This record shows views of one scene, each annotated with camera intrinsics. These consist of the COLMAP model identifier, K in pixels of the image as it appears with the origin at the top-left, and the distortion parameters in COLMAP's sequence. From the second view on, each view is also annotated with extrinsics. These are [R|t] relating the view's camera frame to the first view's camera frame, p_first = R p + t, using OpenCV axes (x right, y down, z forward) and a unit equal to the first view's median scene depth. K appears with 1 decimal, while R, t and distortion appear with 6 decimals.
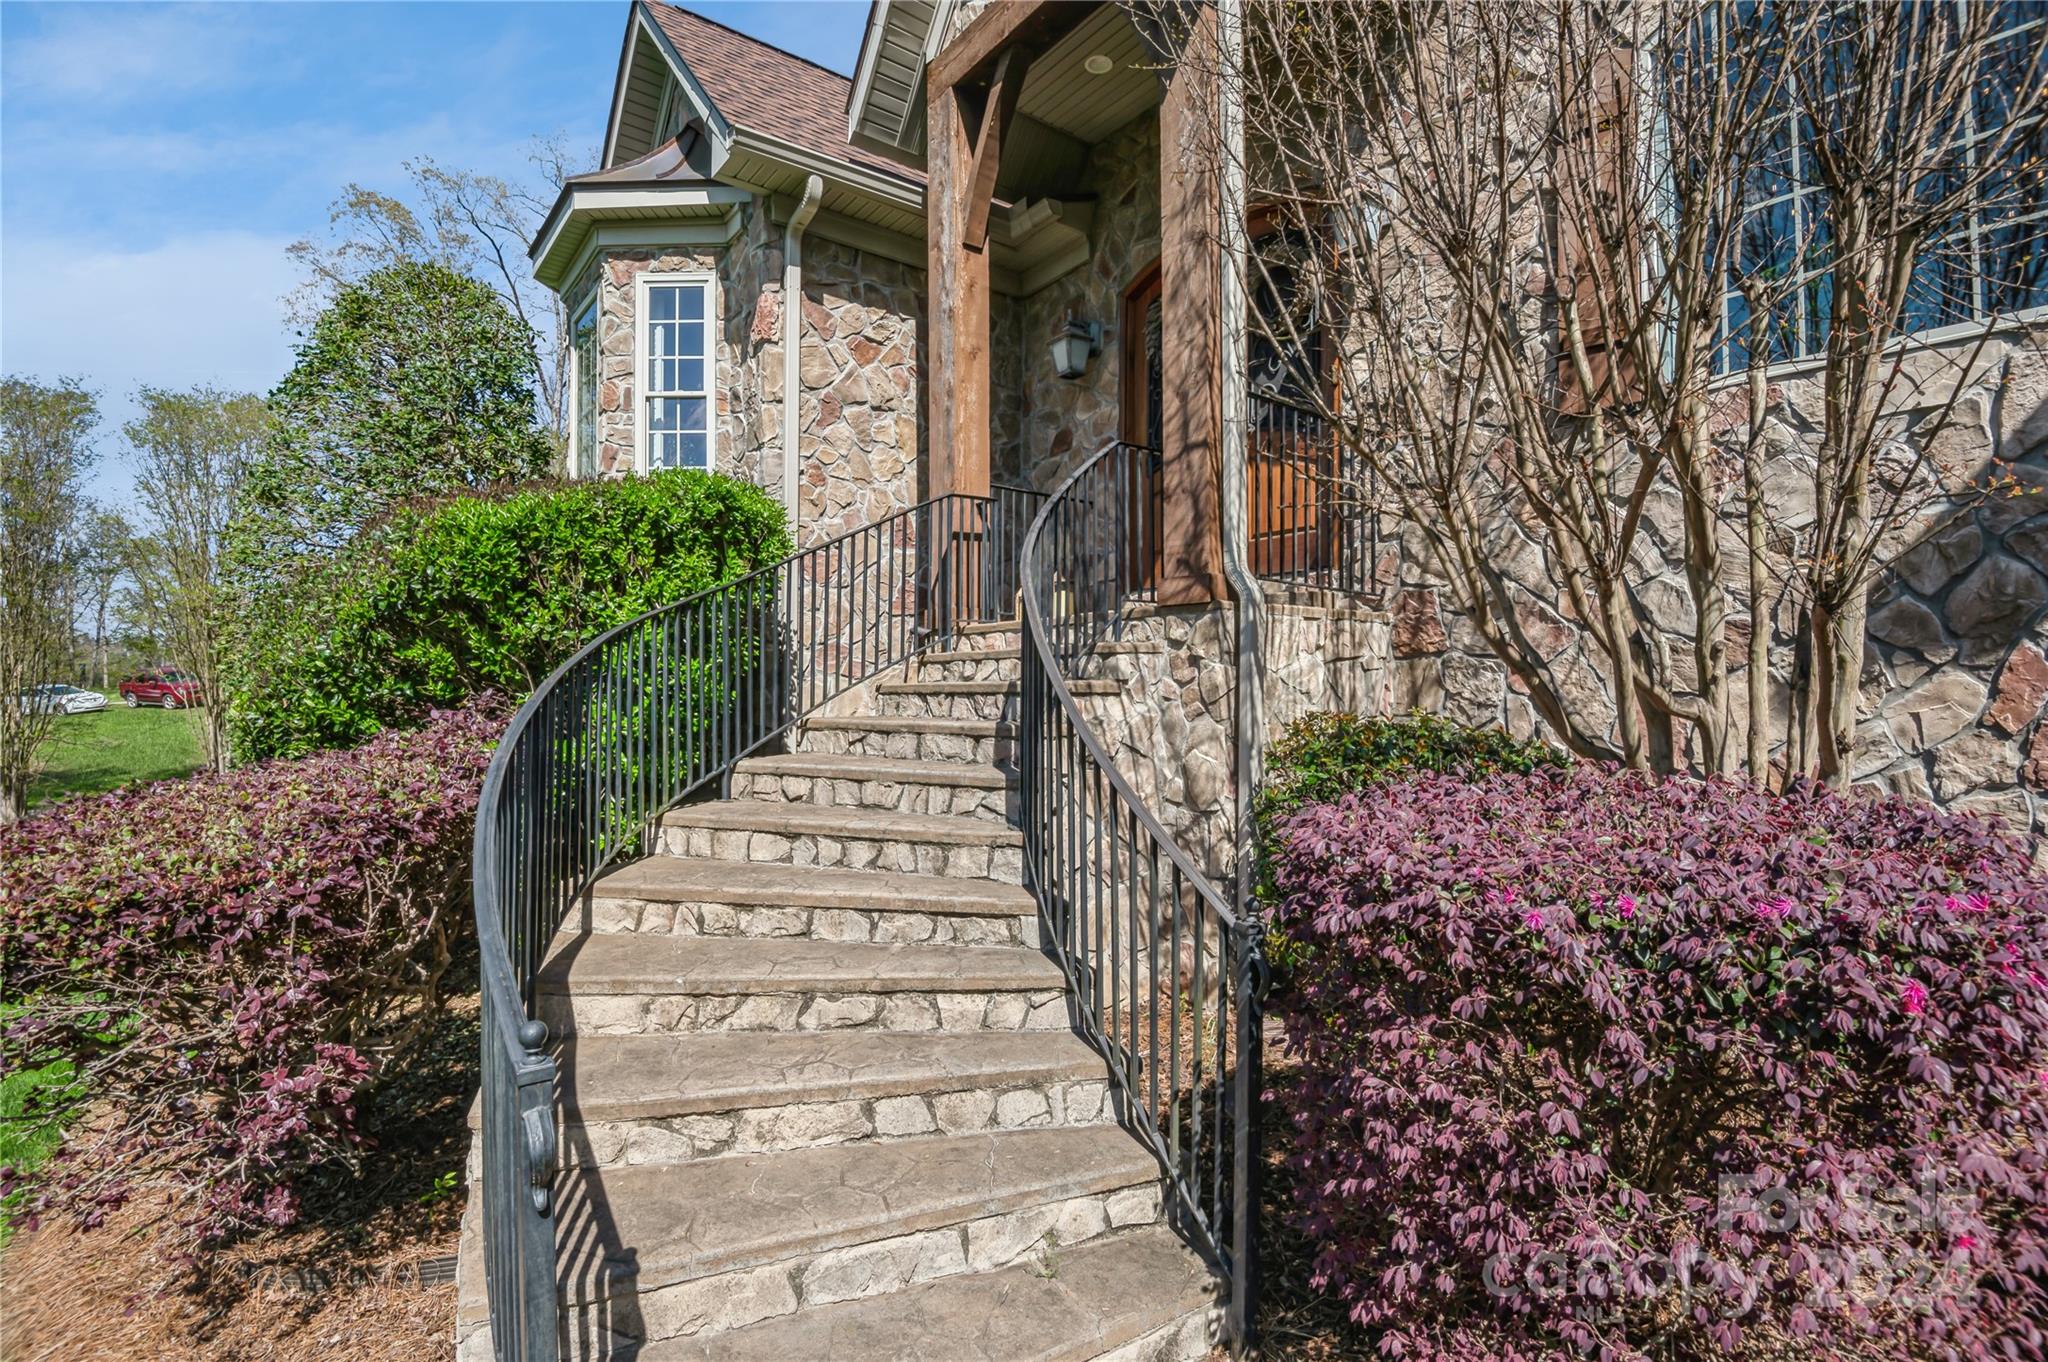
lens RADIAL K [[939.0, 0, 1024.0], [0, 939.0, 681.0], [0, 0, 1]] dist [-0.000327, -0.000129]
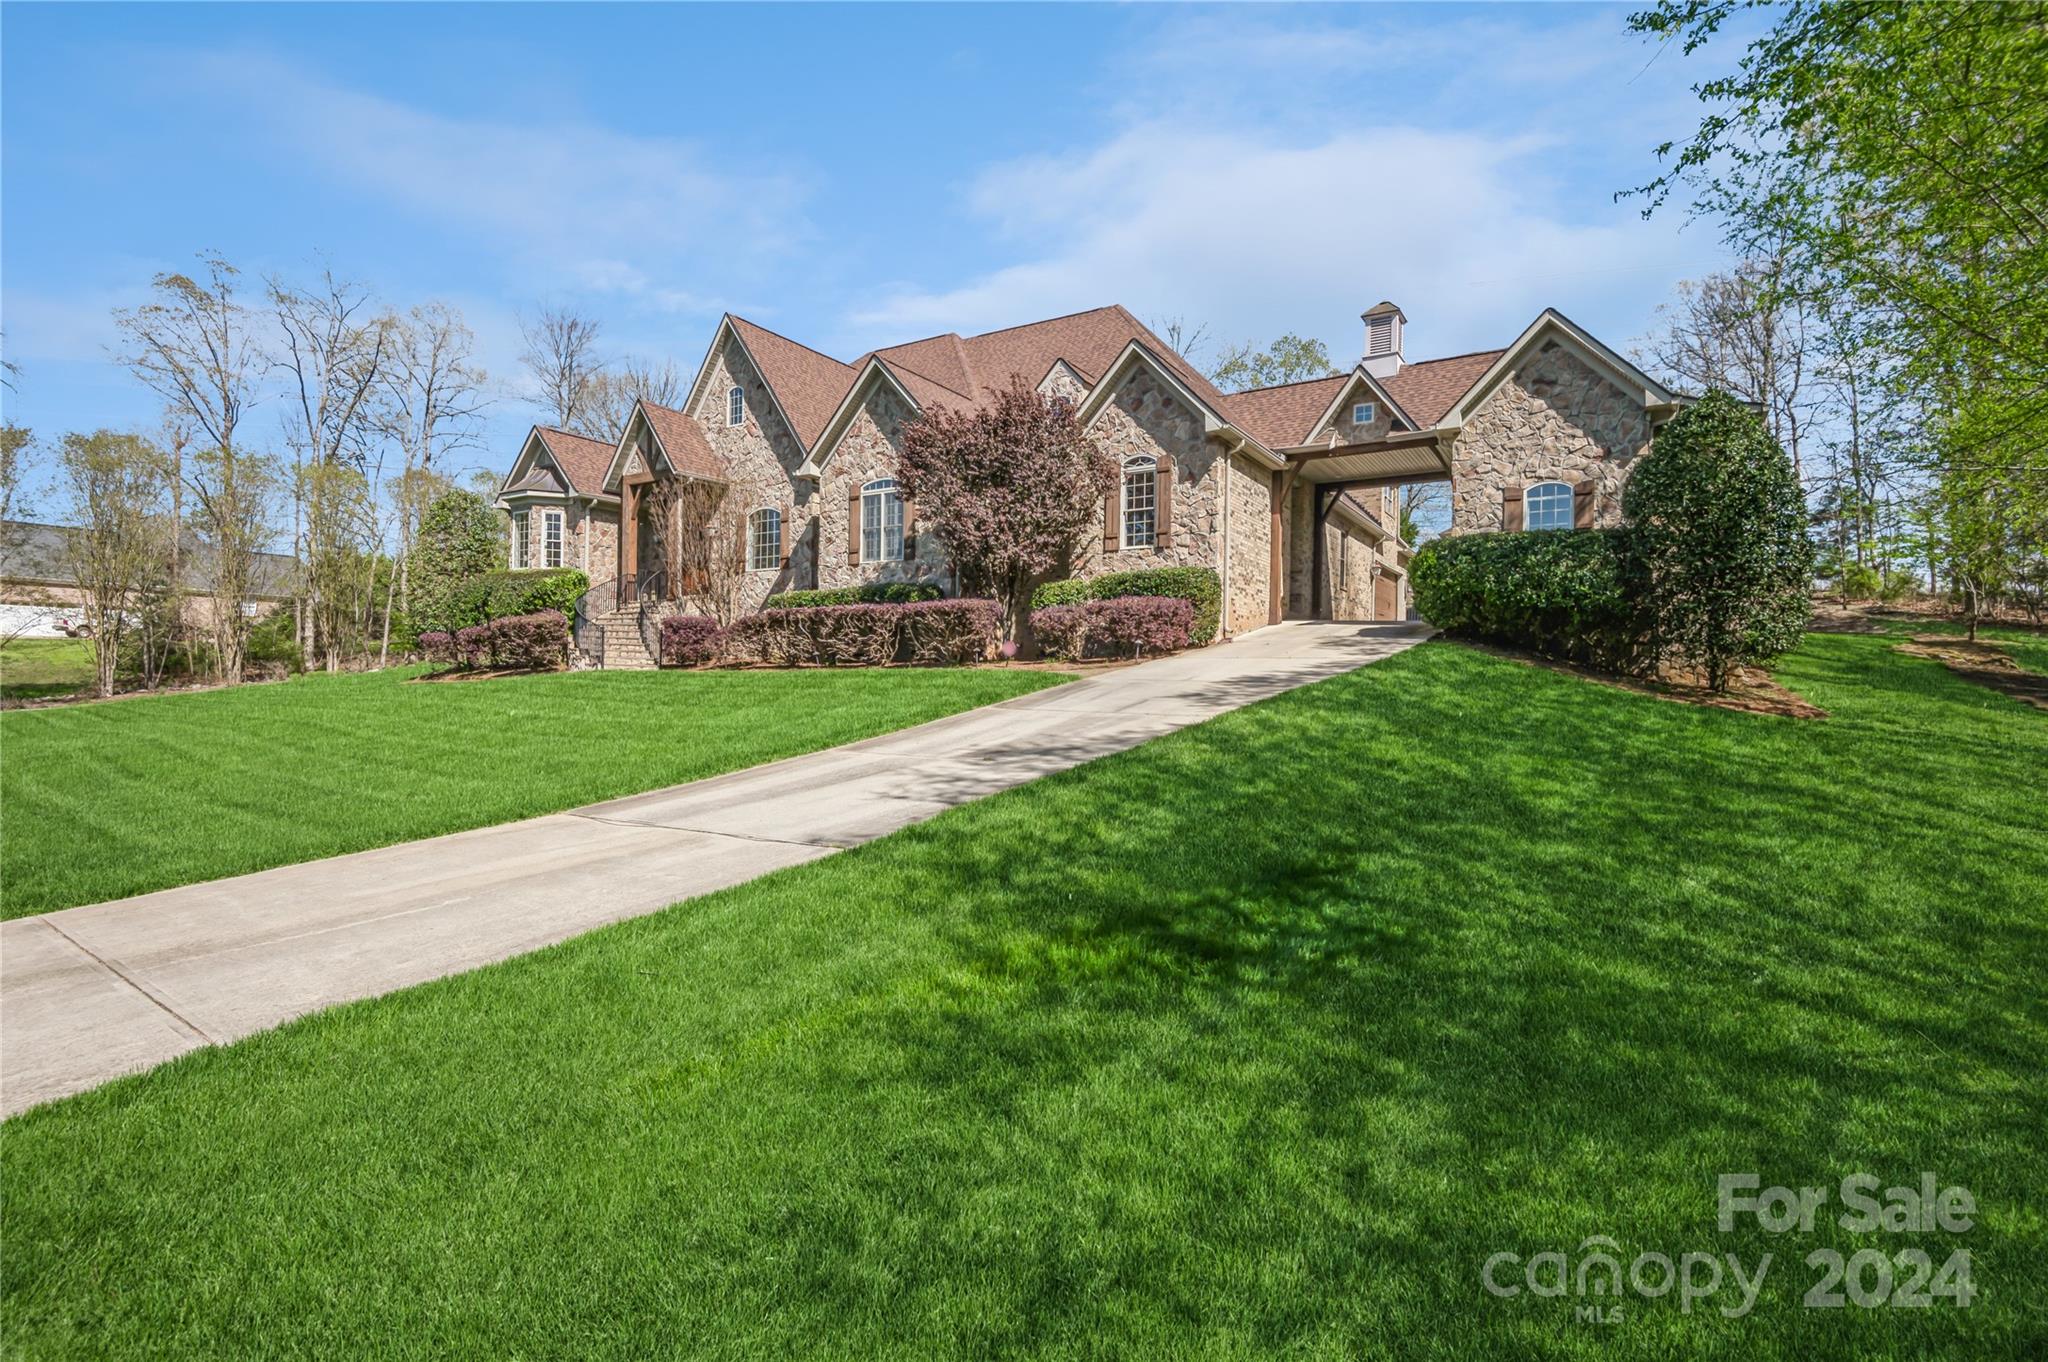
lens RADIAL K [[939.0, 0, 1024.0], [0, 939.0, 681.0], [0, 0, 1]] dist [-0.000327, -0.000129]
pose [[0.938361, 0.016530, 0.345260, 0.148337], [-0.019778, 0.999787, 0.005887, 0.236741], [-0.345089, -0.012353, 0.938489, -3.554423]]
